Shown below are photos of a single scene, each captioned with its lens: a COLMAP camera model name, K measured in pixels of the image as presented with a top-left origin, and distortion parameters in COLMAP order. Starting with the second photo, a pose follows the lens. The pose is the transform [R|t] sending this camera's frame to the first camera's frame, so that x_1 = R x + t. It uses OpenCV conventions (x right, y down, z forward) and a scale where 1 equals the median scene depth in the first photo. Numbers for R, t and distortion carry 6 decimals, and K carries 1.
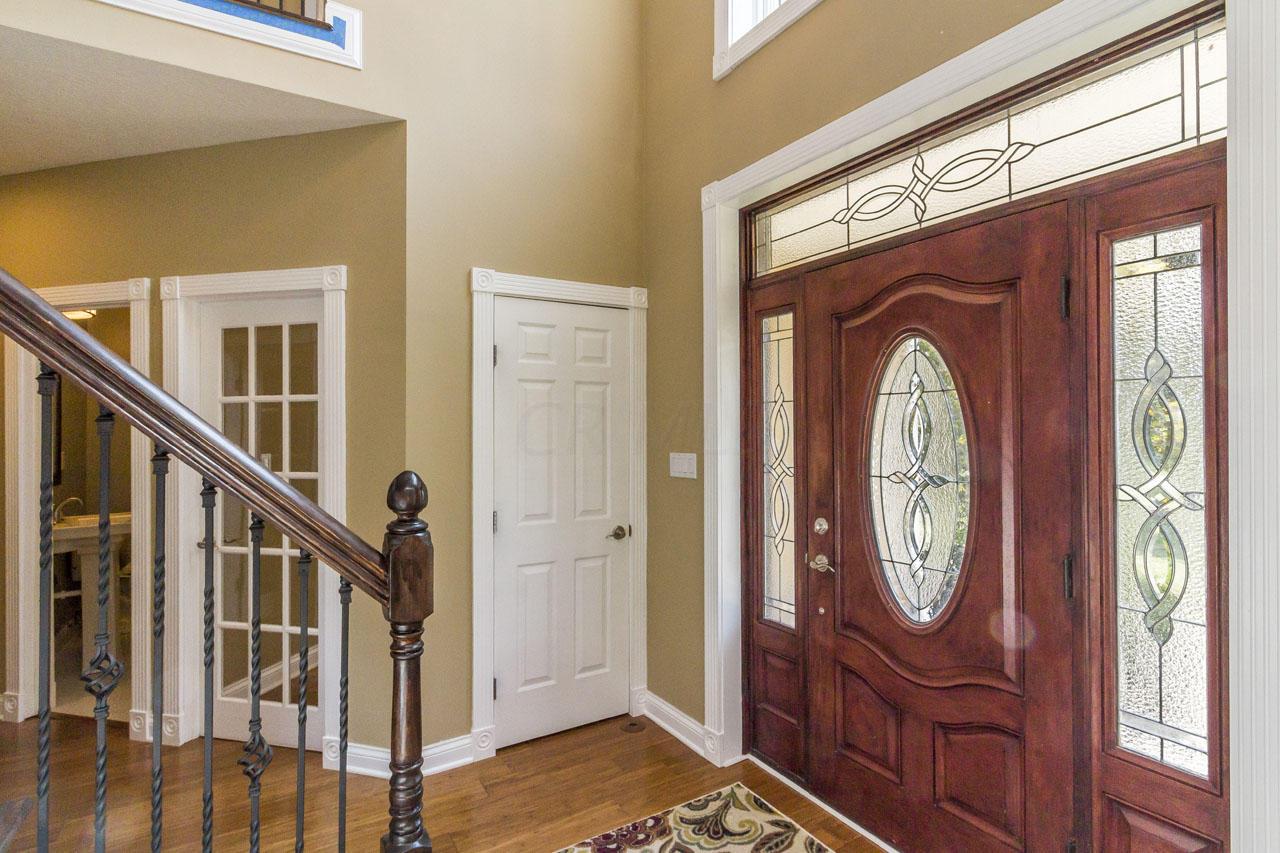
lens RADIAL K [[629.8, 0, 640.0], [0, 629.8, 426.5], [0, 0, 1]] dist [0.000530, 0.000107]
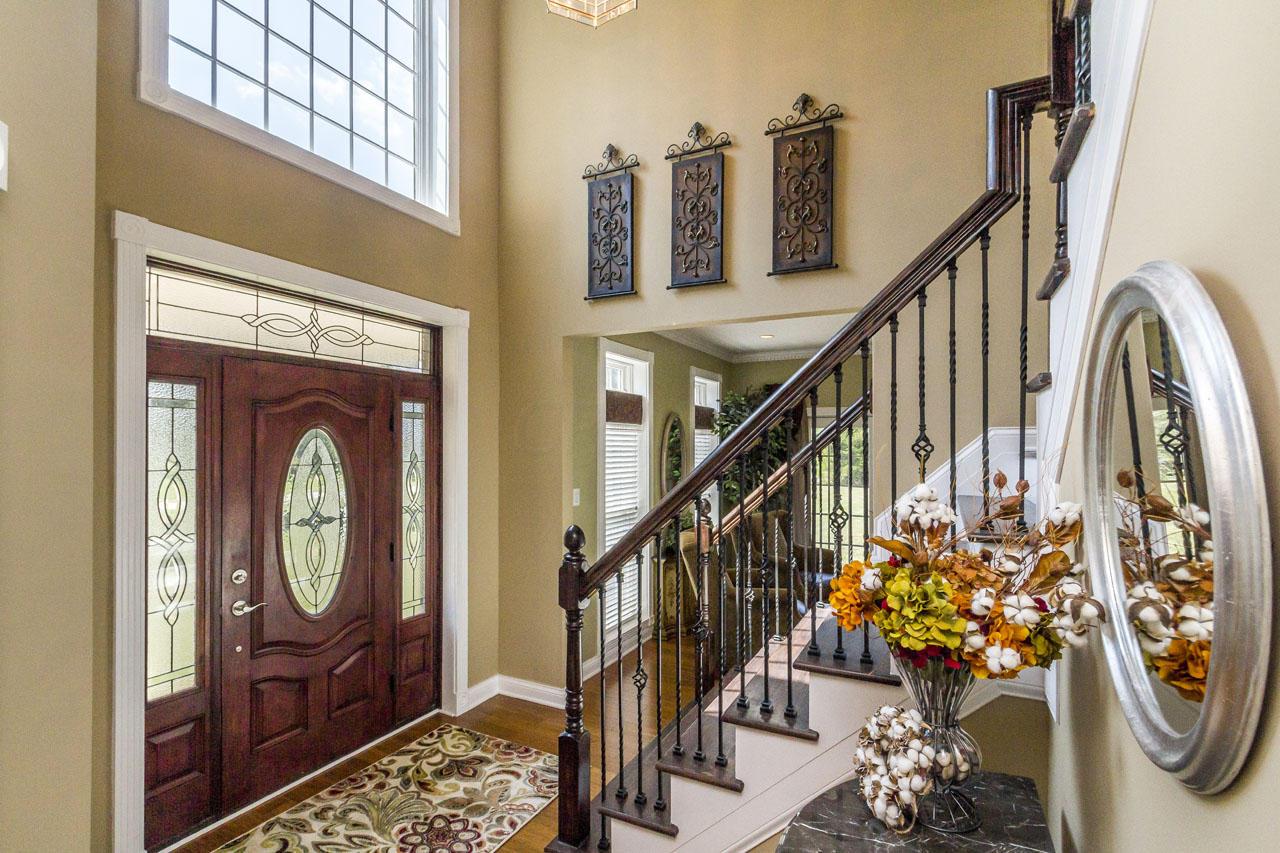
lens RADIAL K [[597.2, 0, 635.1], [0, 597.2, 442.0], [0, 0, 1]] dist [0.001986, 0.000411]
pose [[-0.511587, 0.004335, 0.859221, -1.171605], [-0.006240, 0.999942, -0.008760, -0.098933], [-0.859209, -0.009843, -0.511530, 1.045709]]
